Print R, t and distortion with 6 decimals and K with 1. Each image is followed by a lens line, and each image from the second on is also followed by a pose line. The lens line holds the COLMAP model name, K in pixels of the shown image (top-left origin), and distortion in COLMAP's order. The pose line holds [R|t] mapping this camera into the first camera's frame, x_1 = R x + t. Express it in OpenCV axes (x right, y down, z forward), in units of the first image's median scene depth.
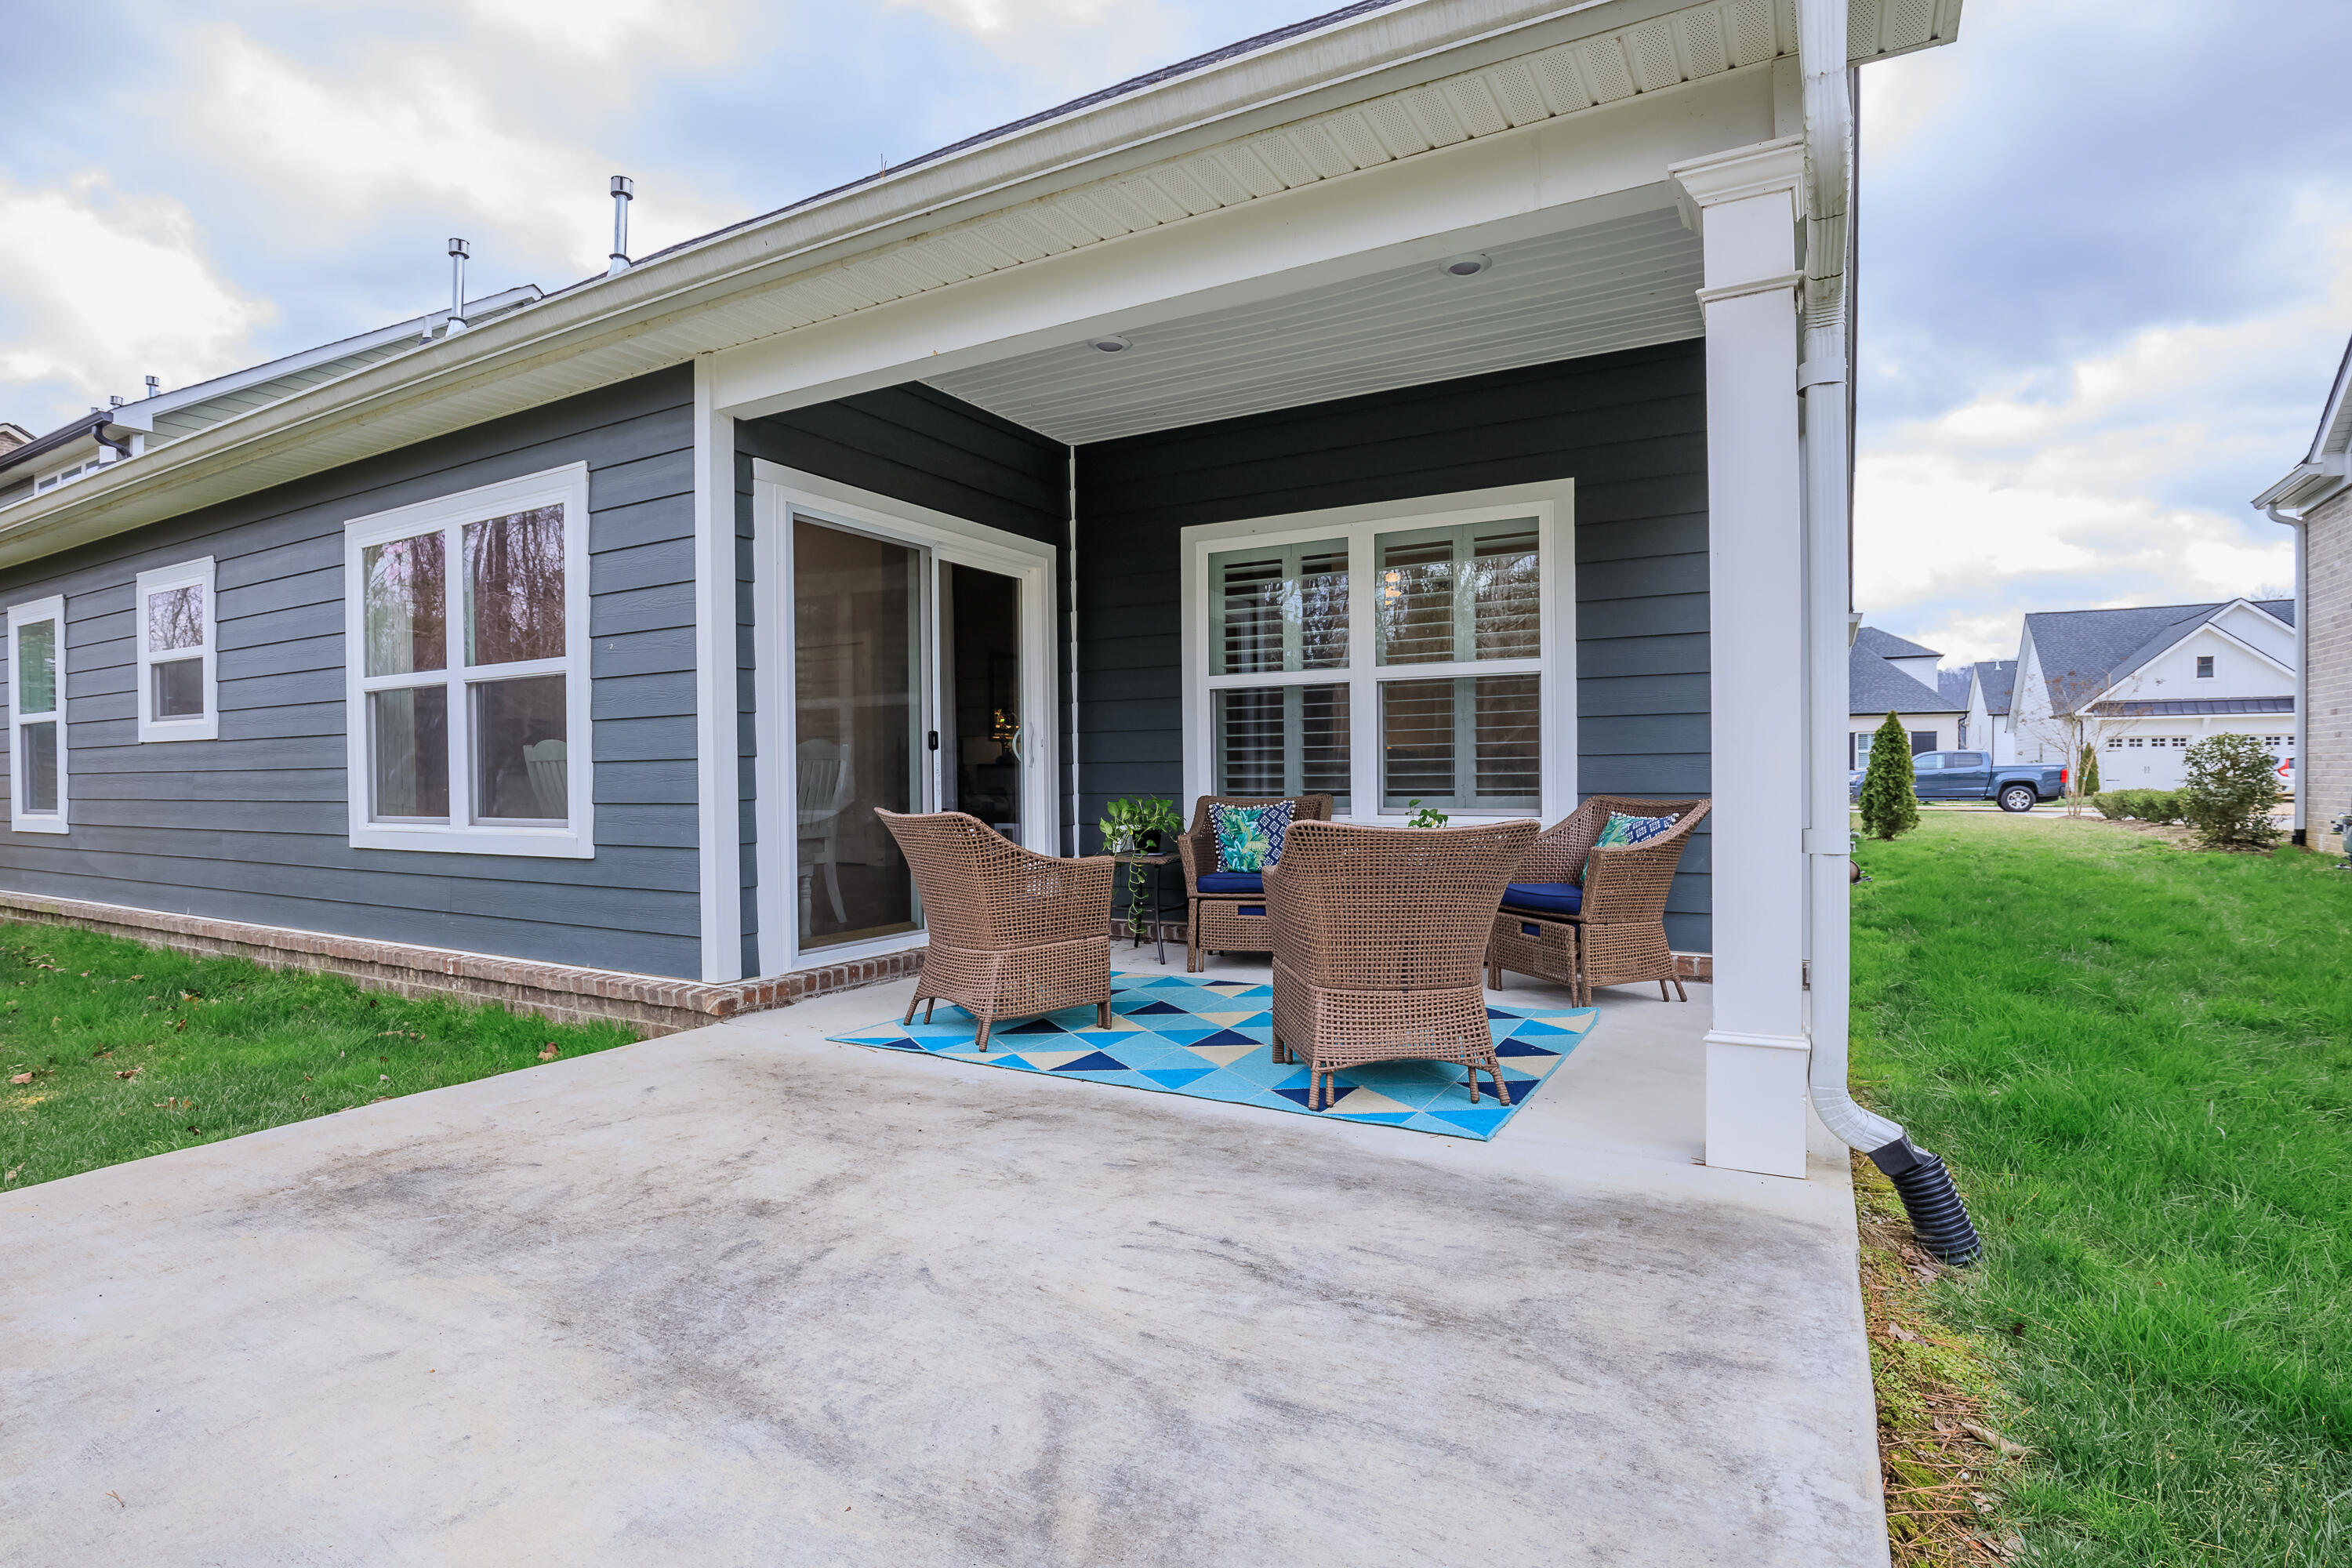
lens RADIAL K [[1115.9, 0, 1176.0], [0, 1115.9, 784.0], [0, 0, 1]] dist [-0.029431, 0.001032]
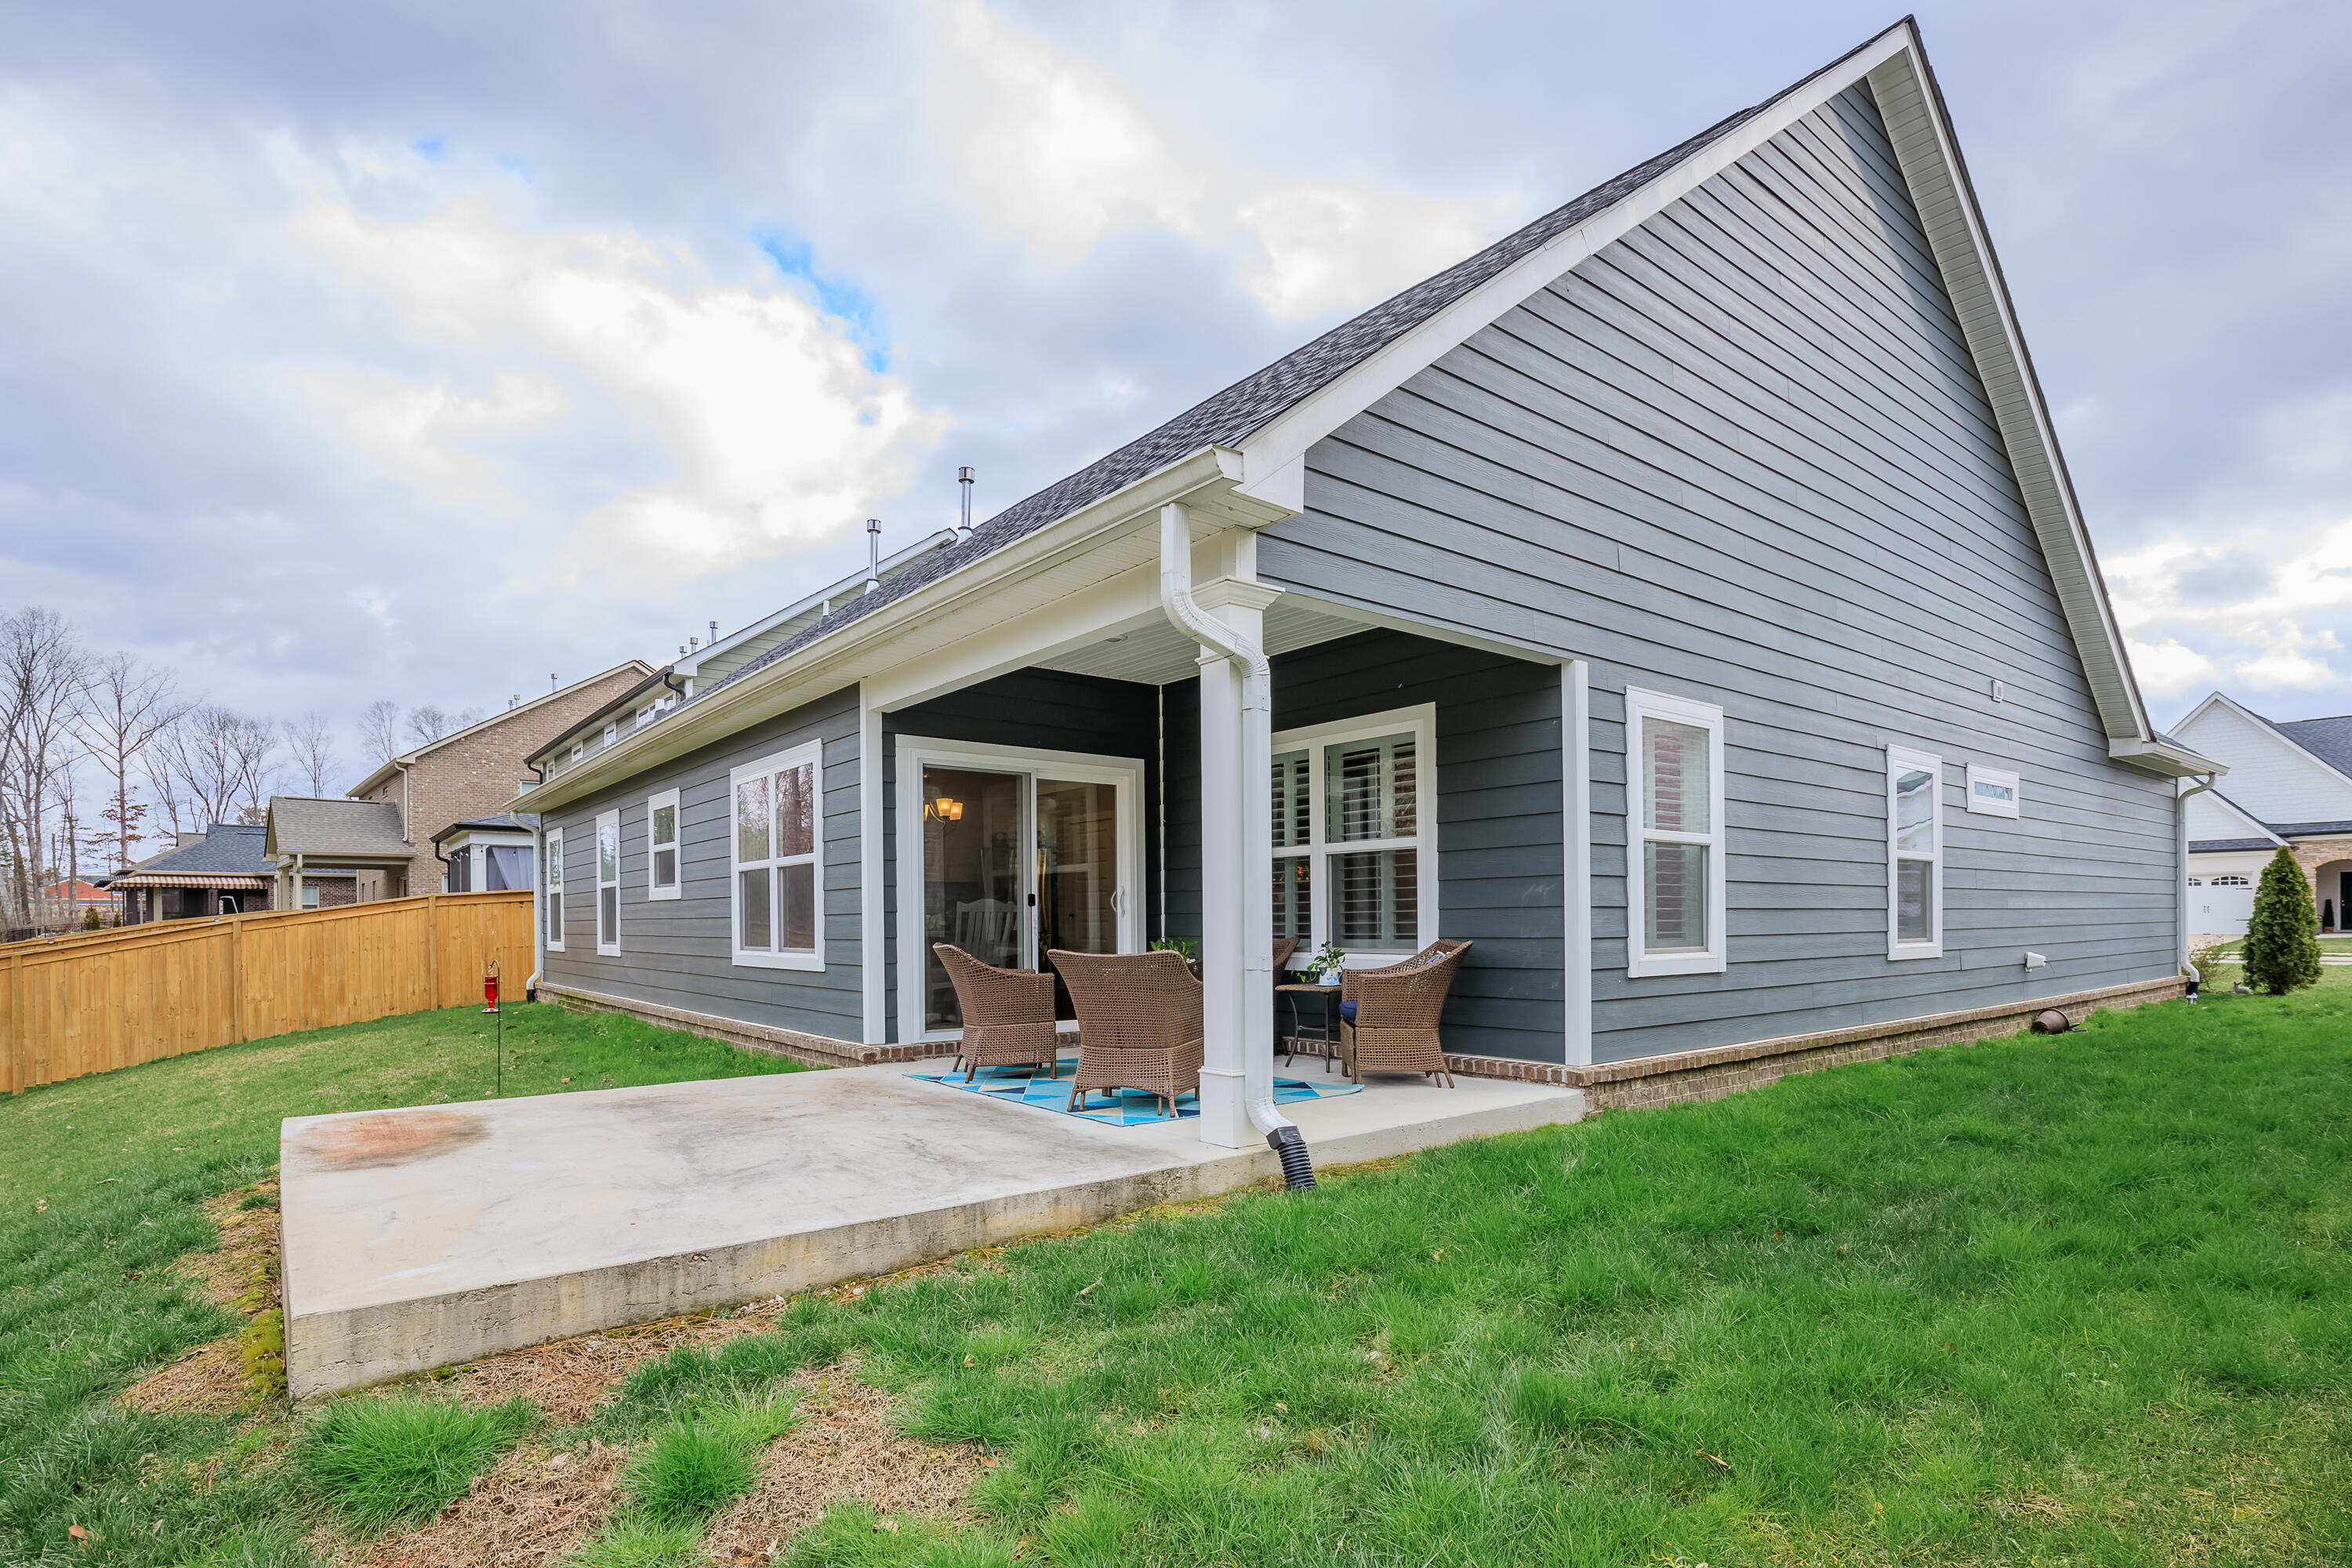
lens RADIAL K [[1096.5, 0, 1175.7], [0, 1096.5, 919.2], [0, 0, 1]] dist [-0.039296, -0.000028]
pose [[0.932461, 0.001423, -0.361267, 0.534883], [-0.004861, 0.999951, -0.008606, -0.000966], [0.361237, 0.009781, 0.932423, -0.338884]]
